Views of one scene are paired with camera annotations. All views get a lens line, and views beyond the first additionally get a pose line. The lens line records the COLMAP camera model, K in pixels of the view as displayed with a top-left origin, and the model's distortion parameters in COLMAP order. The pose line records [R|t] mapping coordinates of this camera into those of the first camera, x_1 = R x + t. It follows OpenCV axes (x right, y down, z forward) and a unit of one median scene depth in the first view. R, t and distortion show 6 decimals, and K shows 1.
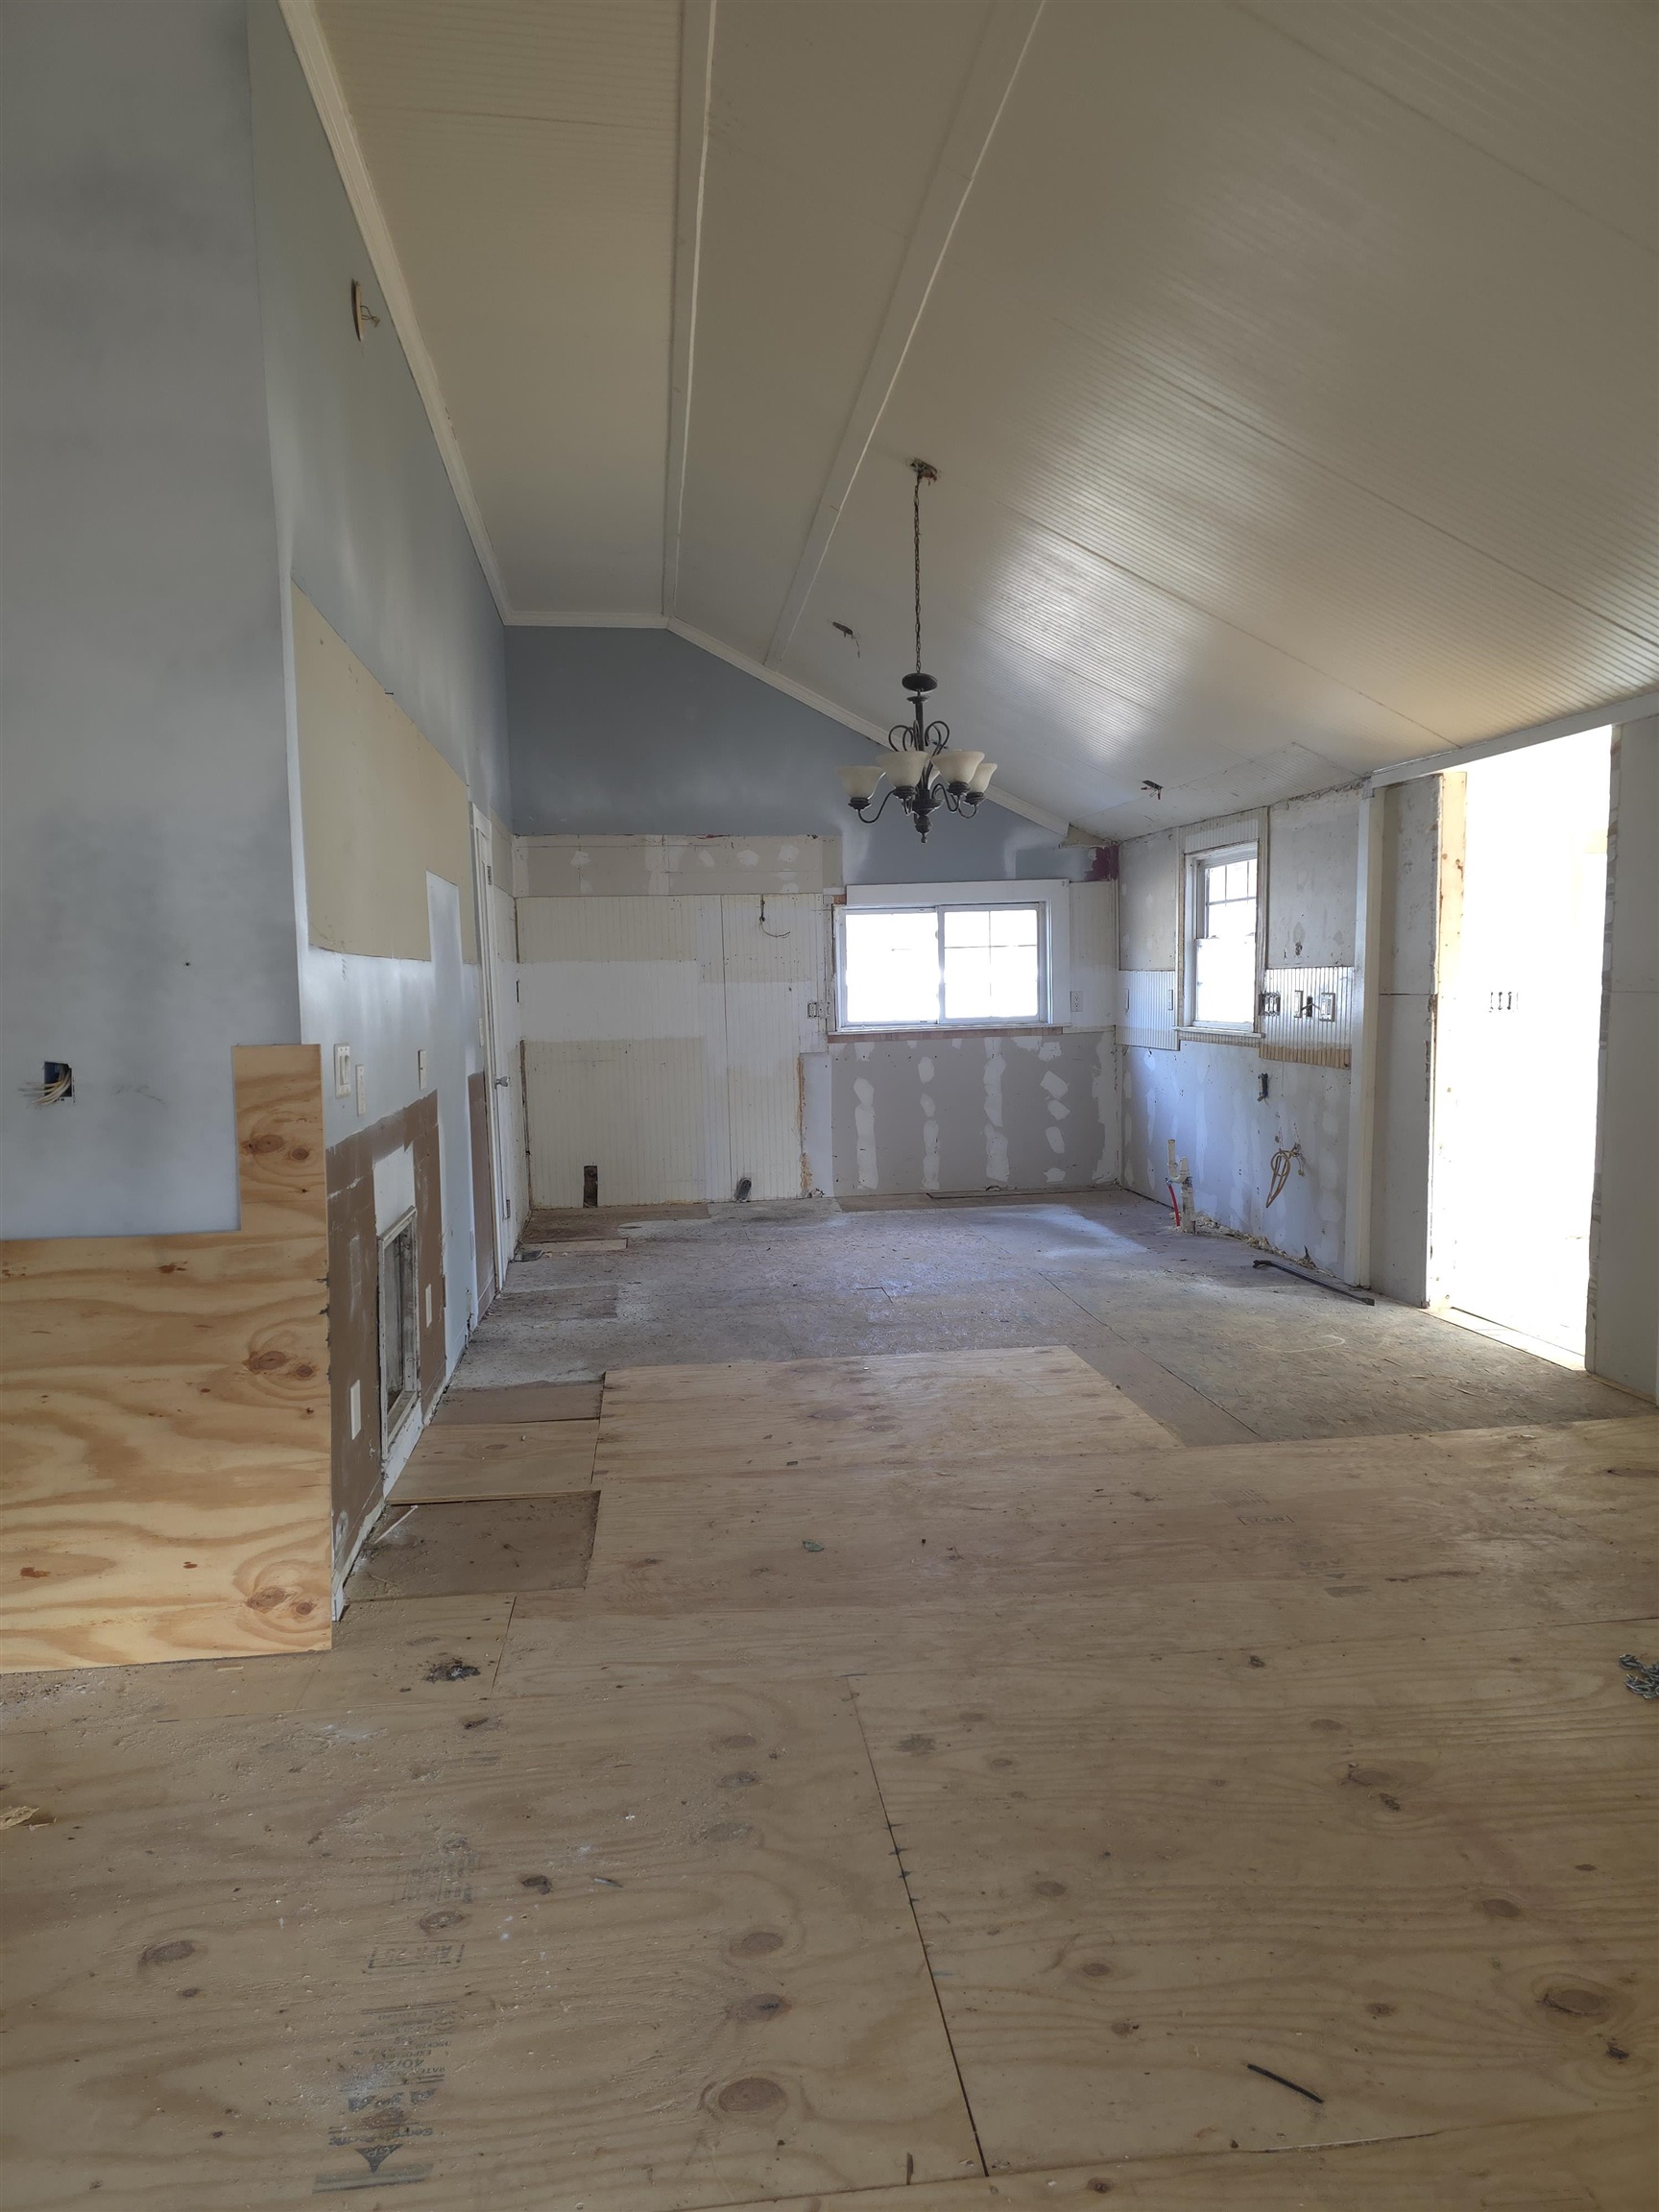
lens RADIAL K [[1475.1, 0, 813.6], [0, 1475.1, 1104.1], [0, 0, 1]] dist [0.072822, -0.064325]
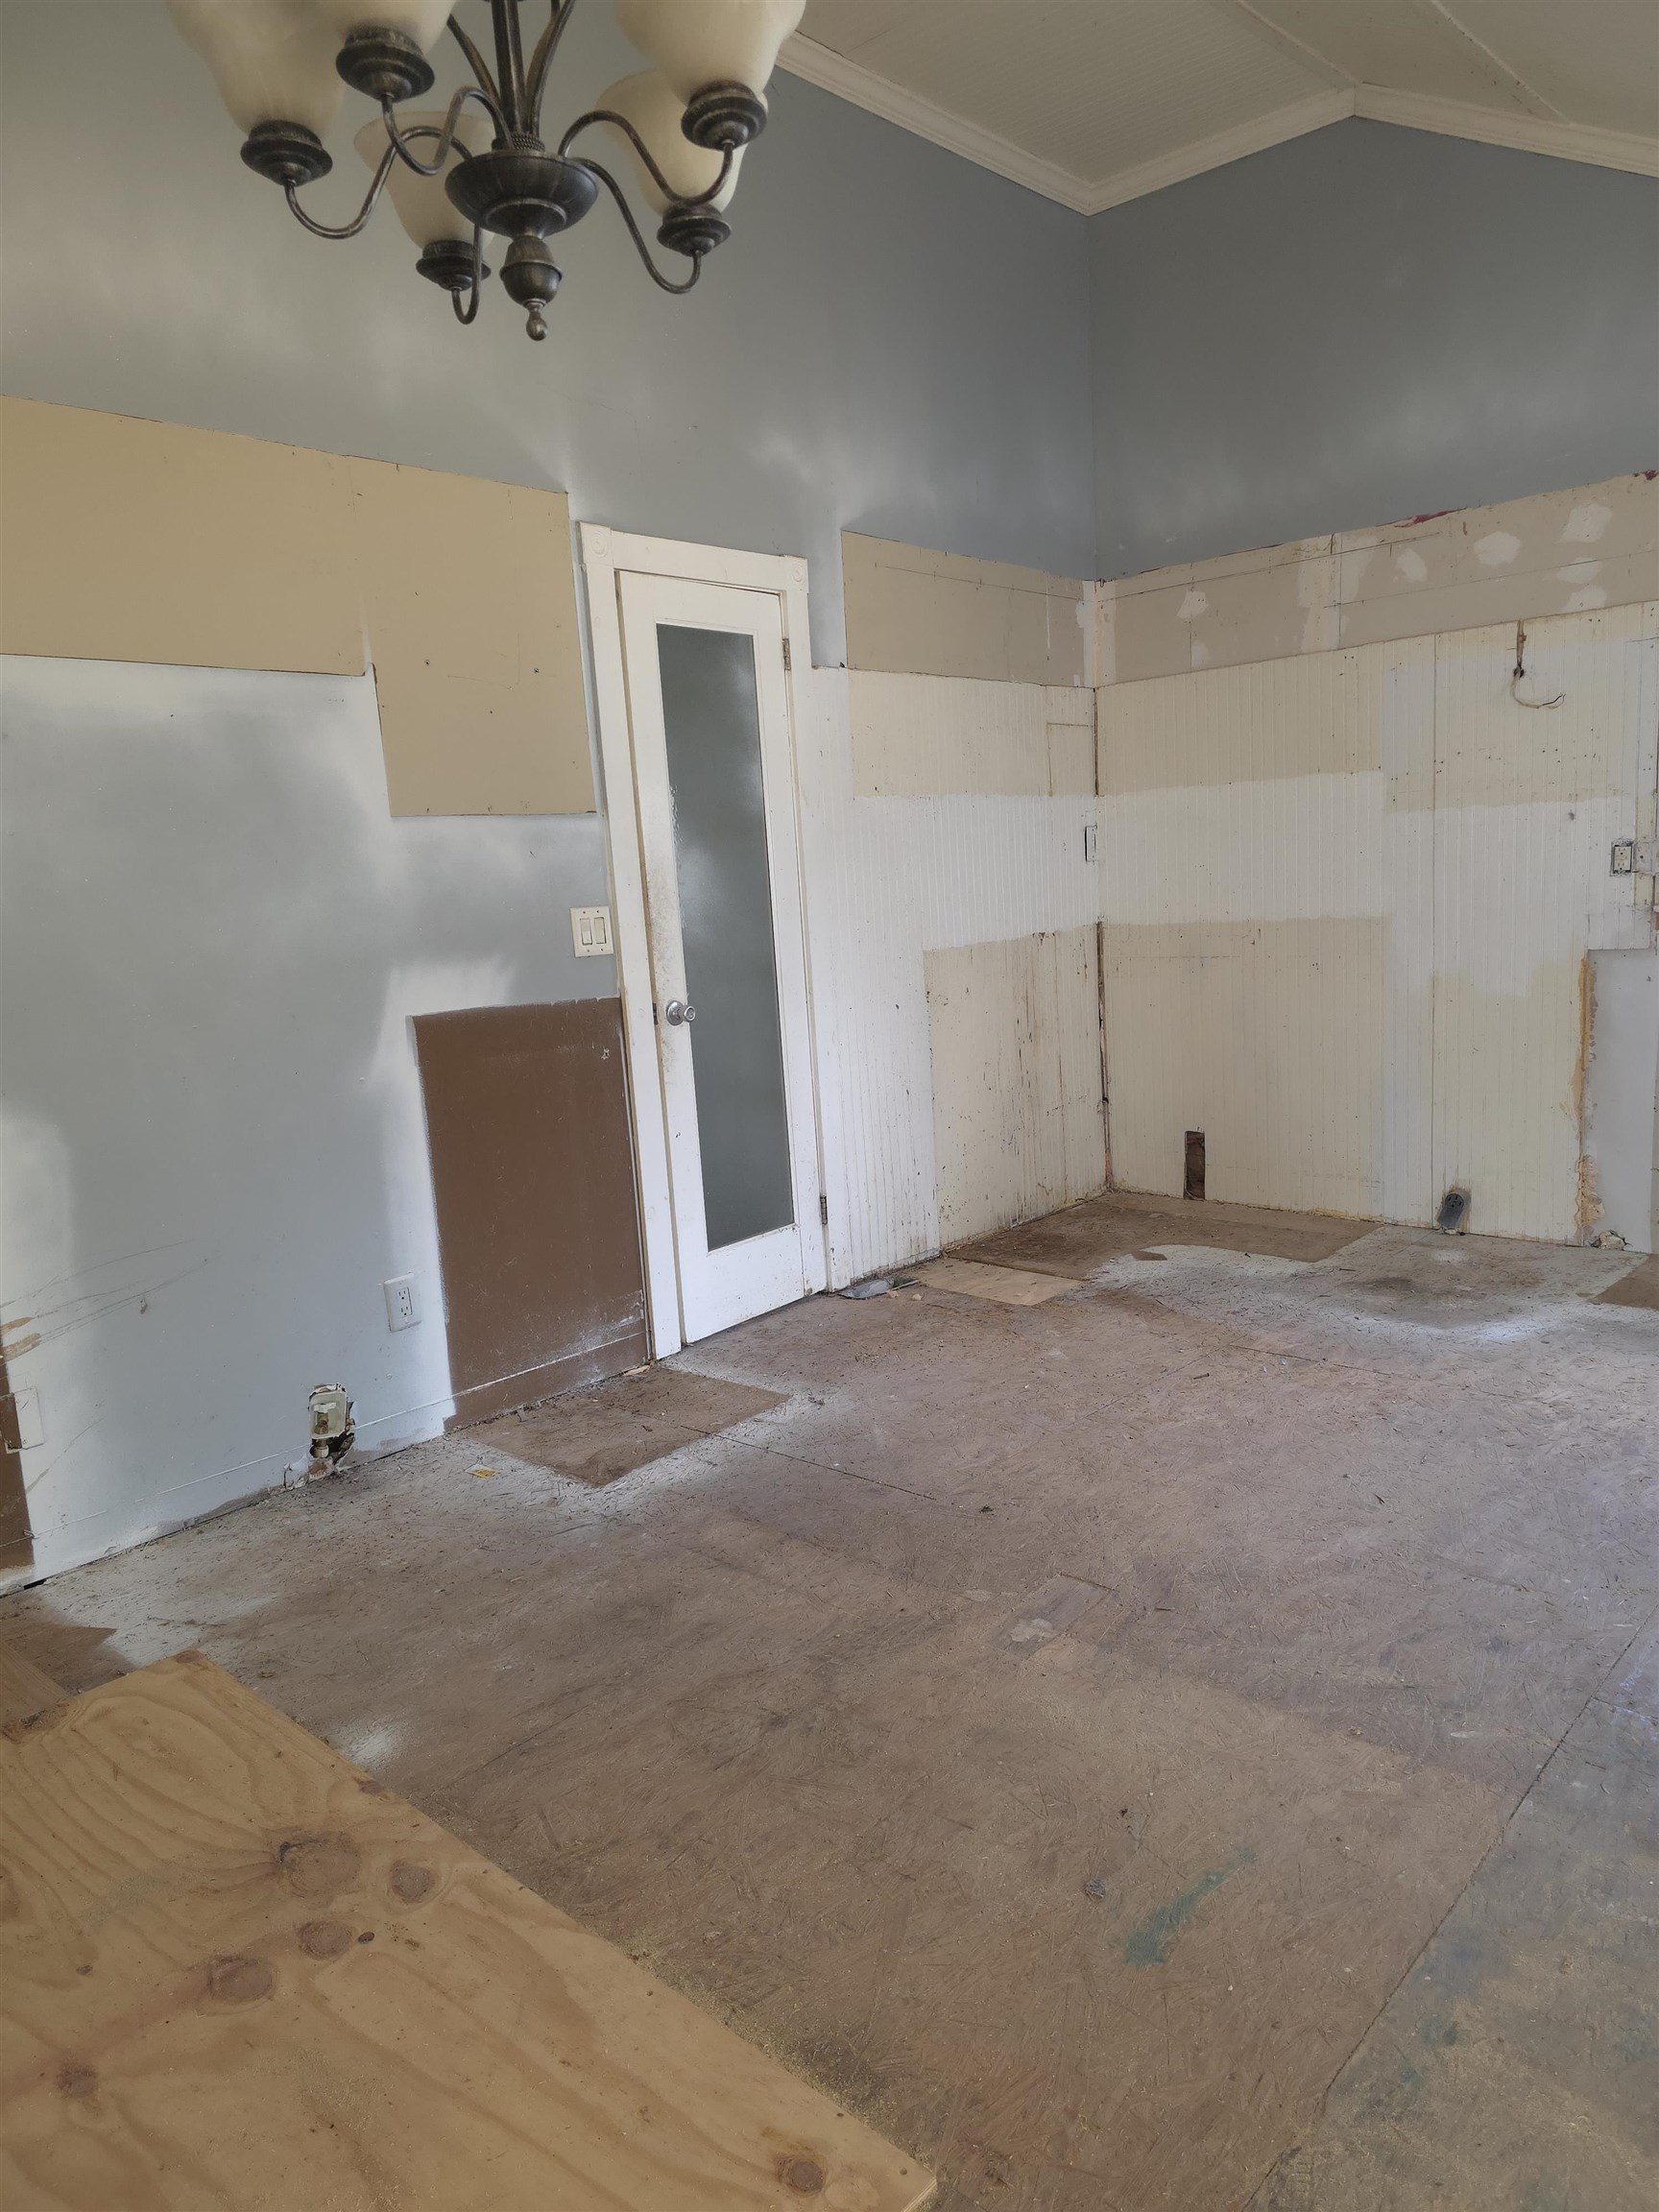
lens RADIAL K [[1488.9, 0, 829.5], [0, 1488.9, 1106.0], [0, 0, 1]] dist [0.074782, -0.062475]
pose [[0.653519, 0.103830, -0.749755, 0.606488], [-0.021750, 0.992714, 0.118518, -0.109789], [0.756597, -0.061147, 0.651016, 1.438041]]
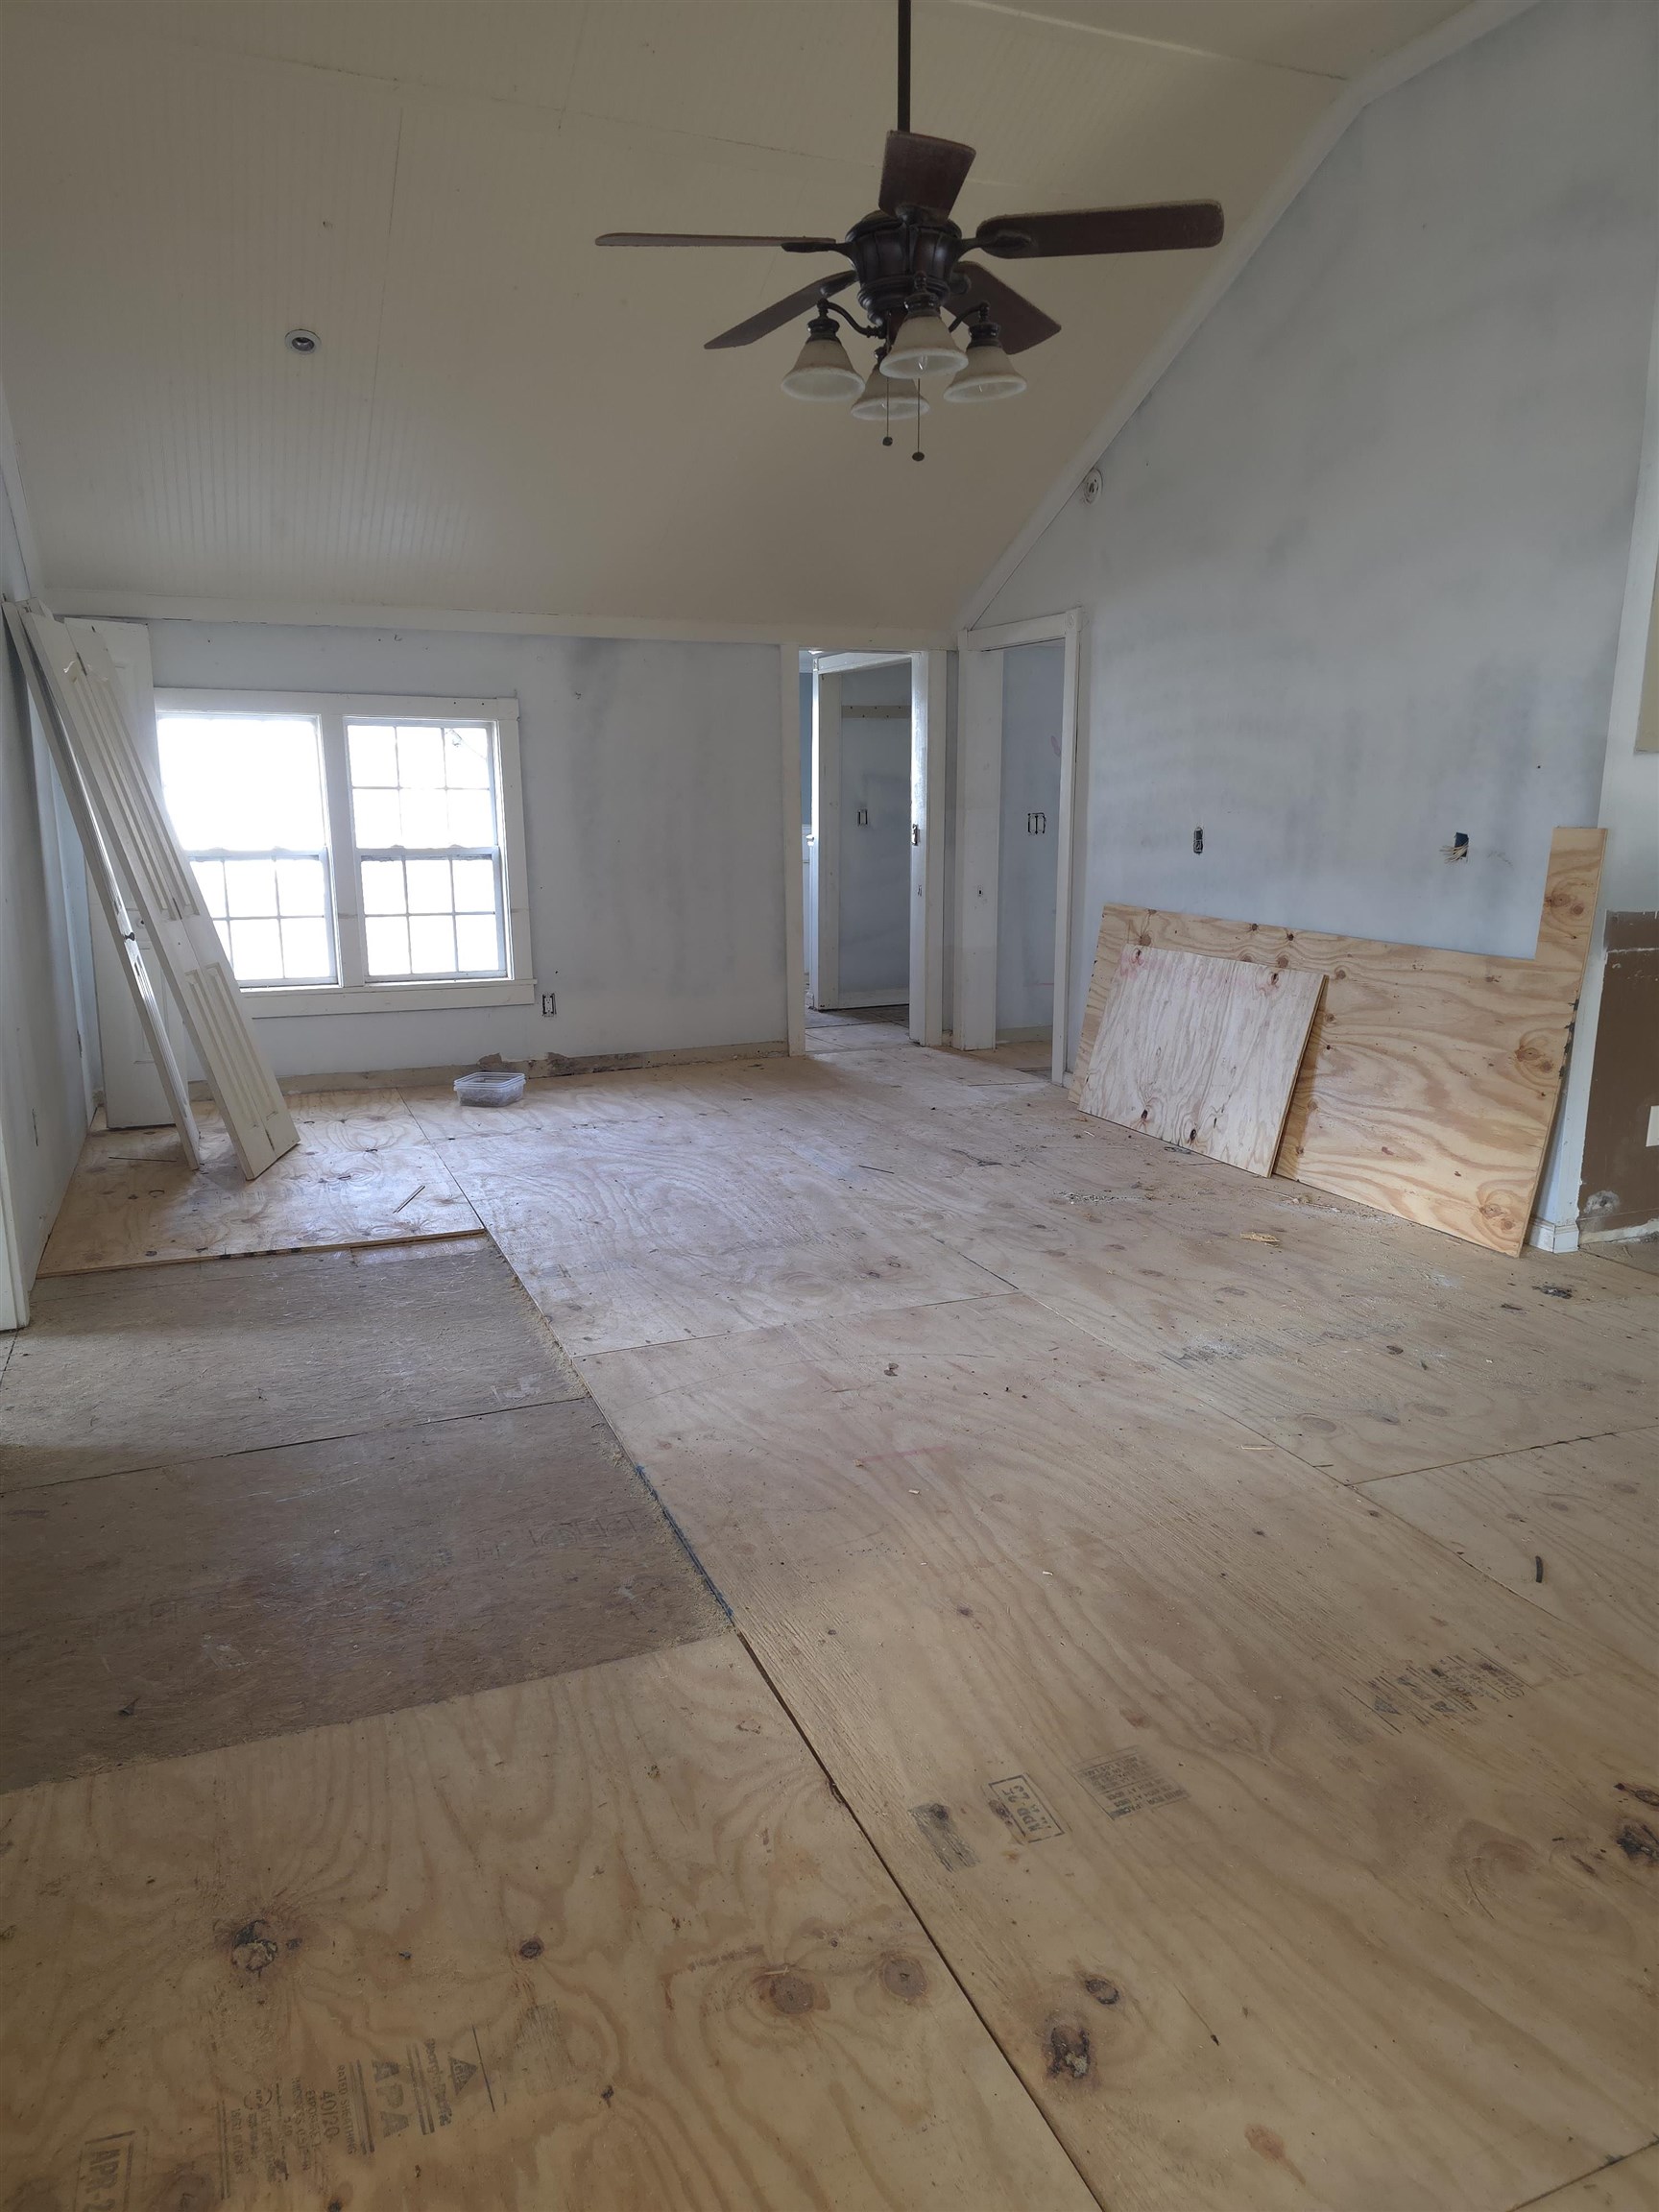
lens RADIAL K [[1475.1, 0, 813.6], [0, 1475.1, 1104.1], [0, 0, 1]] dist [0.072822, -0.064325]
pose [[0.276249, 0.220115, -0.935540, 0.778079], [-0.080353, 0.975302, 0.205743, -0.018646], [0.957721, 0.018337, 0.287113, -0.057027]]
